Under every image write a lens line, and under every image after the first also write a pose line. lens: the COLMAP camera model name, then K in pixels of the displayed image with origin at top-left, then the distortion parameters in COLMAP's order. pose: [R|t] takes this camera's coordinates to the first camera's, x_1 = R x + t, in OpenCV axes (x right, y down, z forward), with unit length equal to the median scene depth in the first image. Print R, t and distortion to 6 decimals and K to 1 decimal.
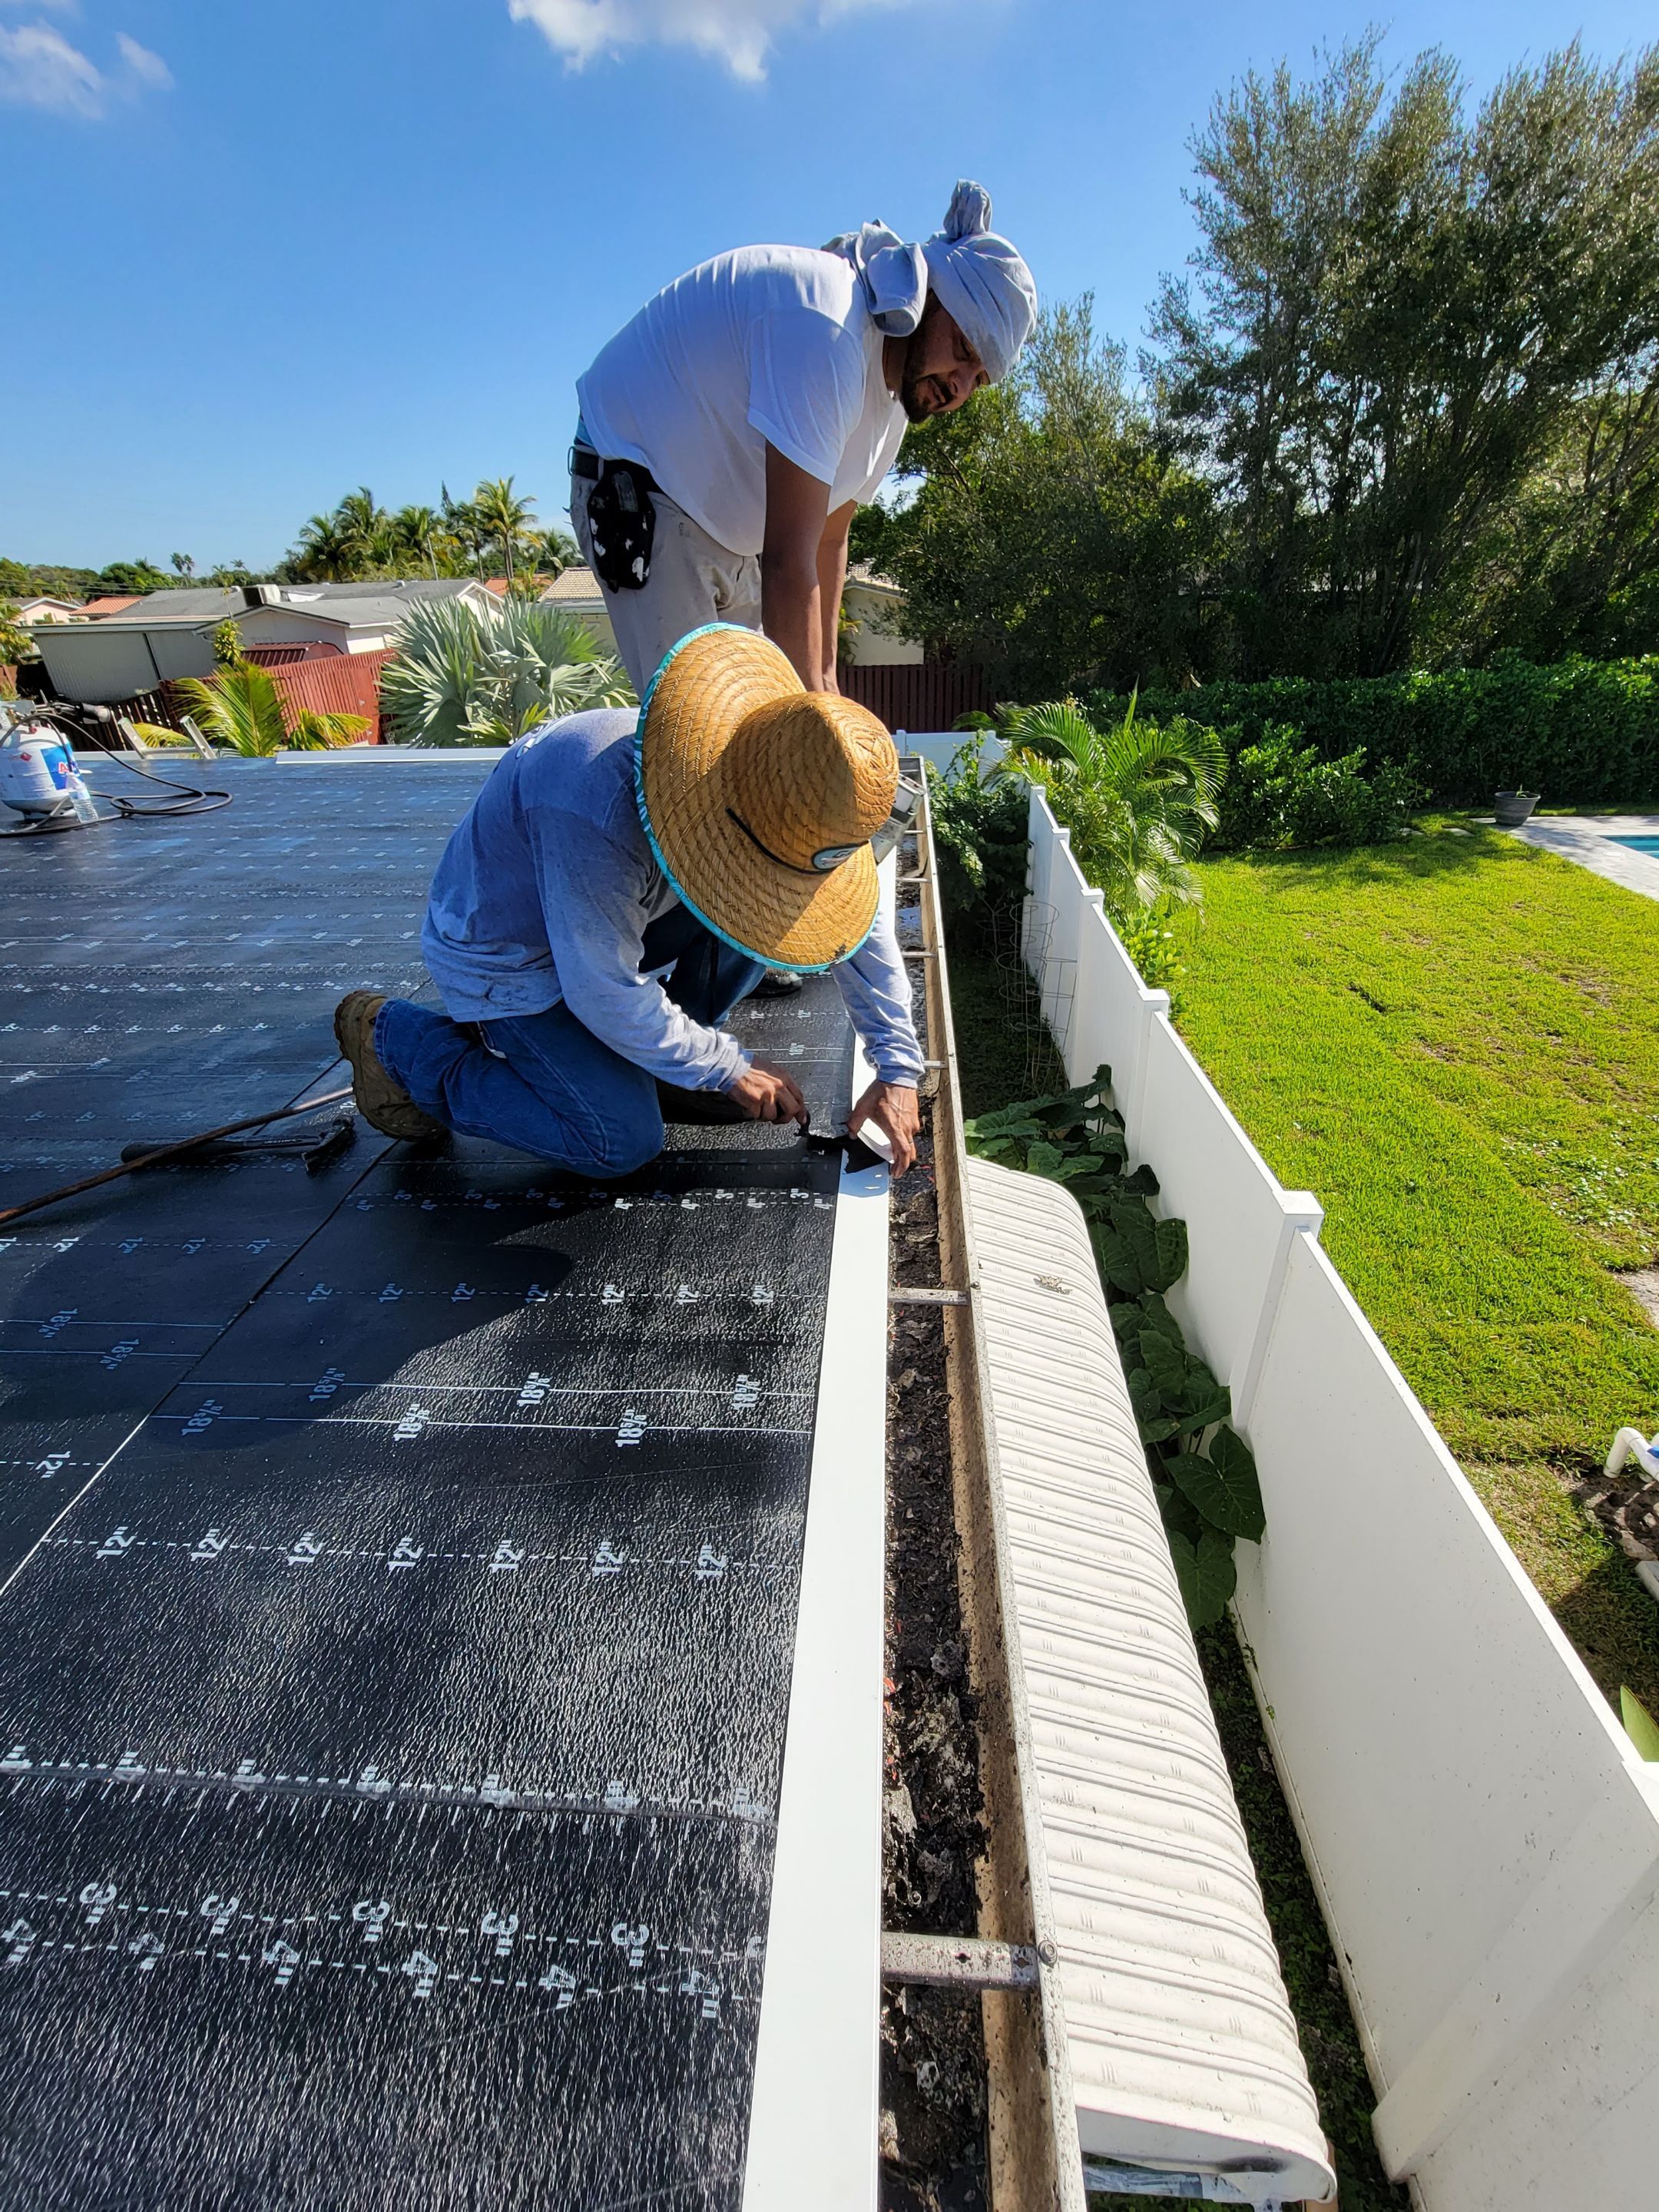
lens RADIAL K [[961.7, 0, 824.5], [0, 961.7, 1100.5], [0, 0, 1]] dist [-0.001621, 0.000038]
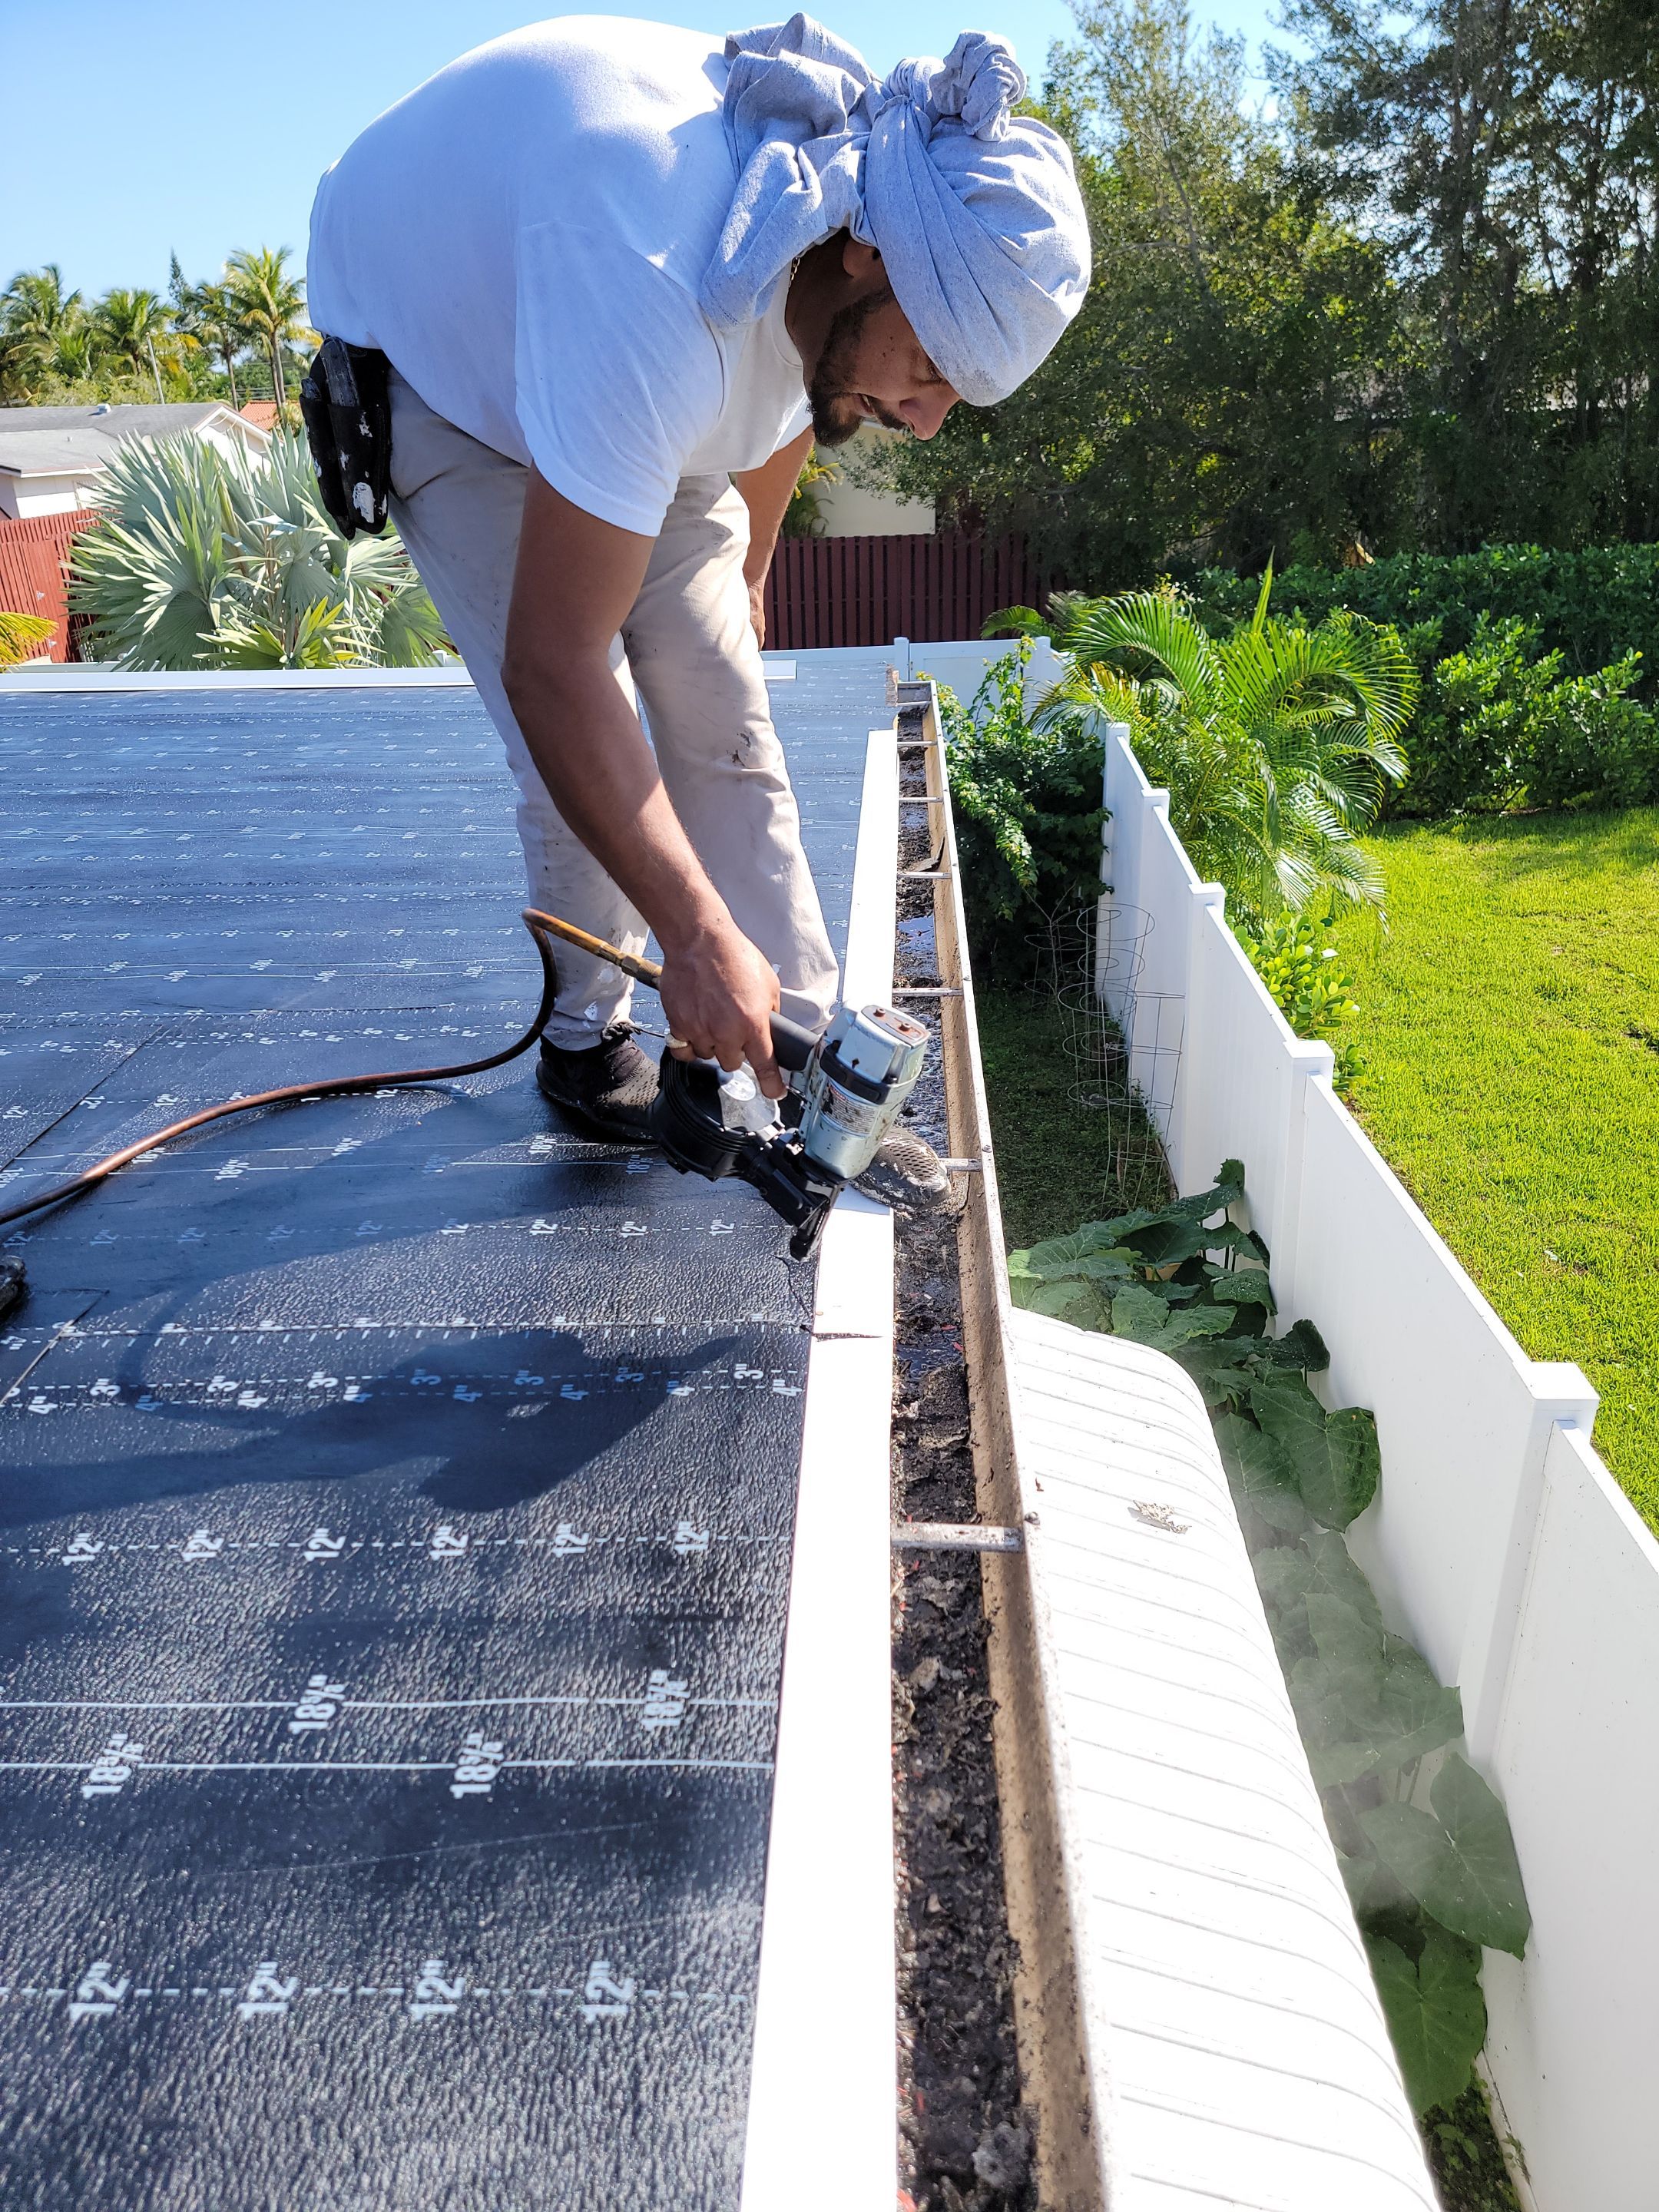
lens RADIAL K [[1530.7, 0, 800.4], [0, 1530.7, 1126.6], [0, 0, 1]] dist [0.097816, -0.080517]
pose [[0.999894, -0.011470, 0.008948, 0.000167], [0.012001, 0.998023, -0.061687, -0.000362], [-0.008222, 0.061788, 0.998055, -0.003251]]
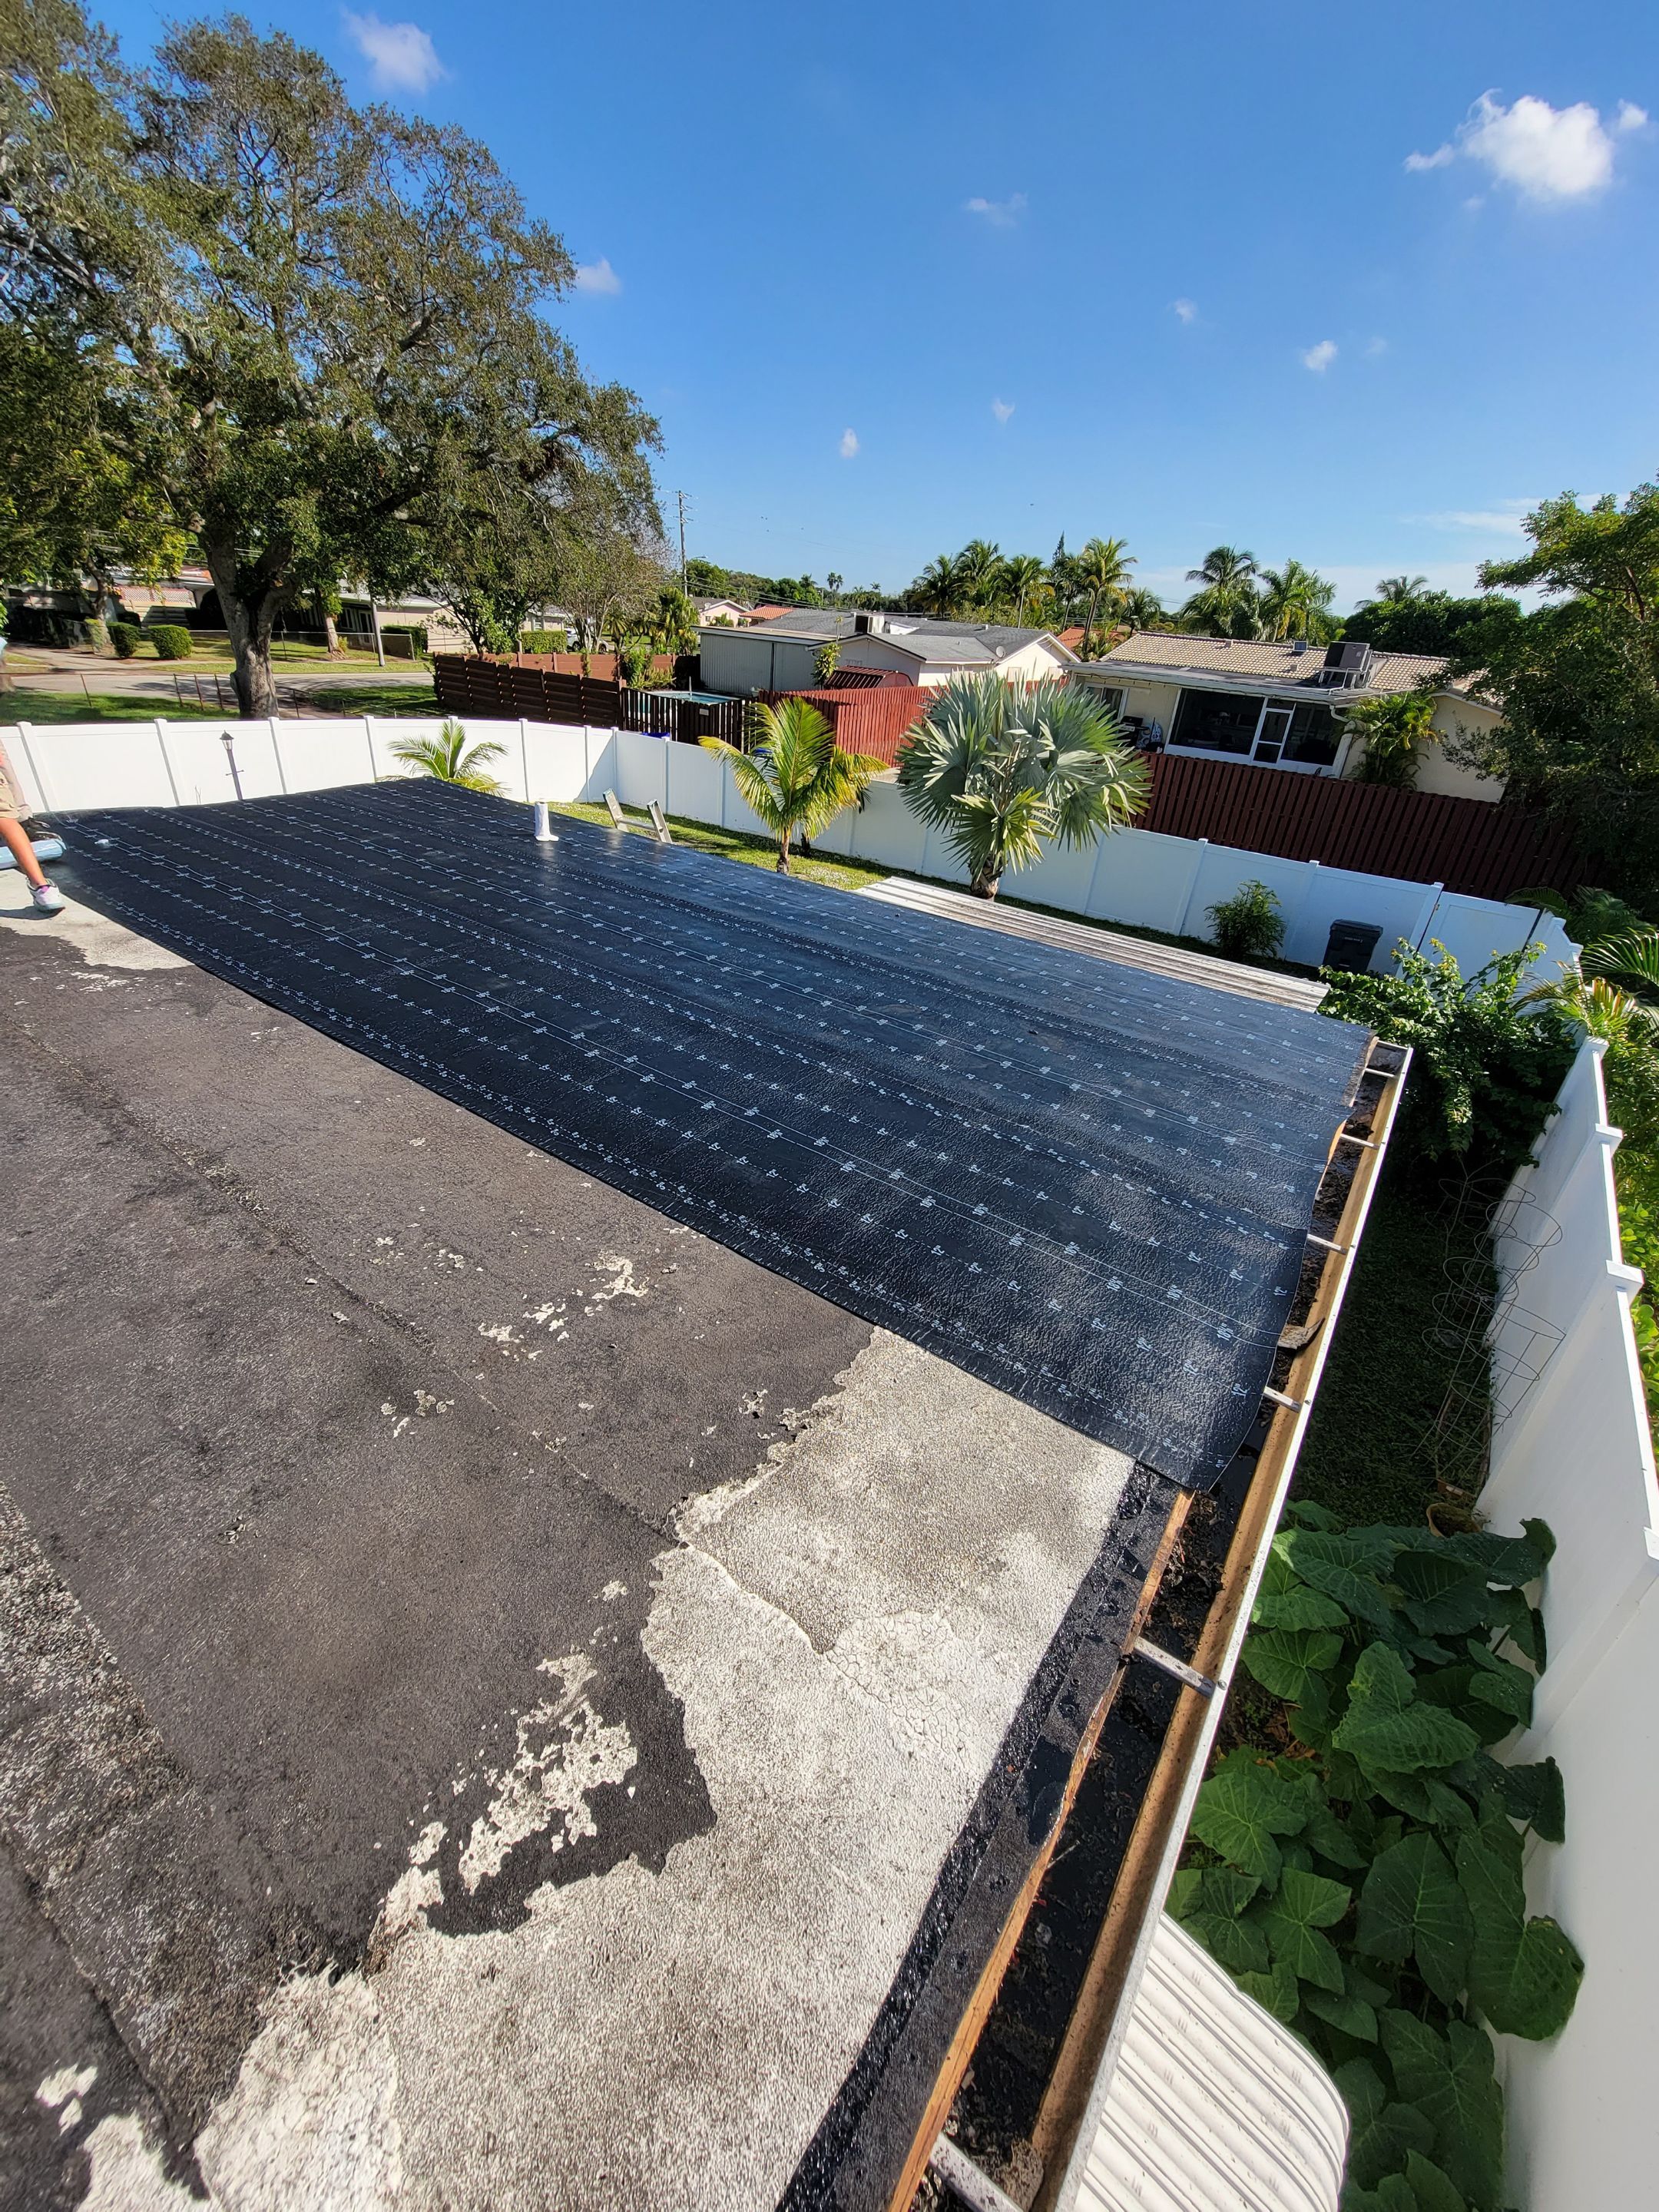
lens RADIAL K [[907.5, 0, 824.1], [0, 907.5, 1101.4], [0, 0, 1]] dist [-0.002597, -0.000613]
pose [[0.853173, 0.328776, -0.404972, 0.010990], [-0.334176, 0.940623, 0.059619, -0.191923], [0.400527, 0.084467, 0.912383, 0.173908]]
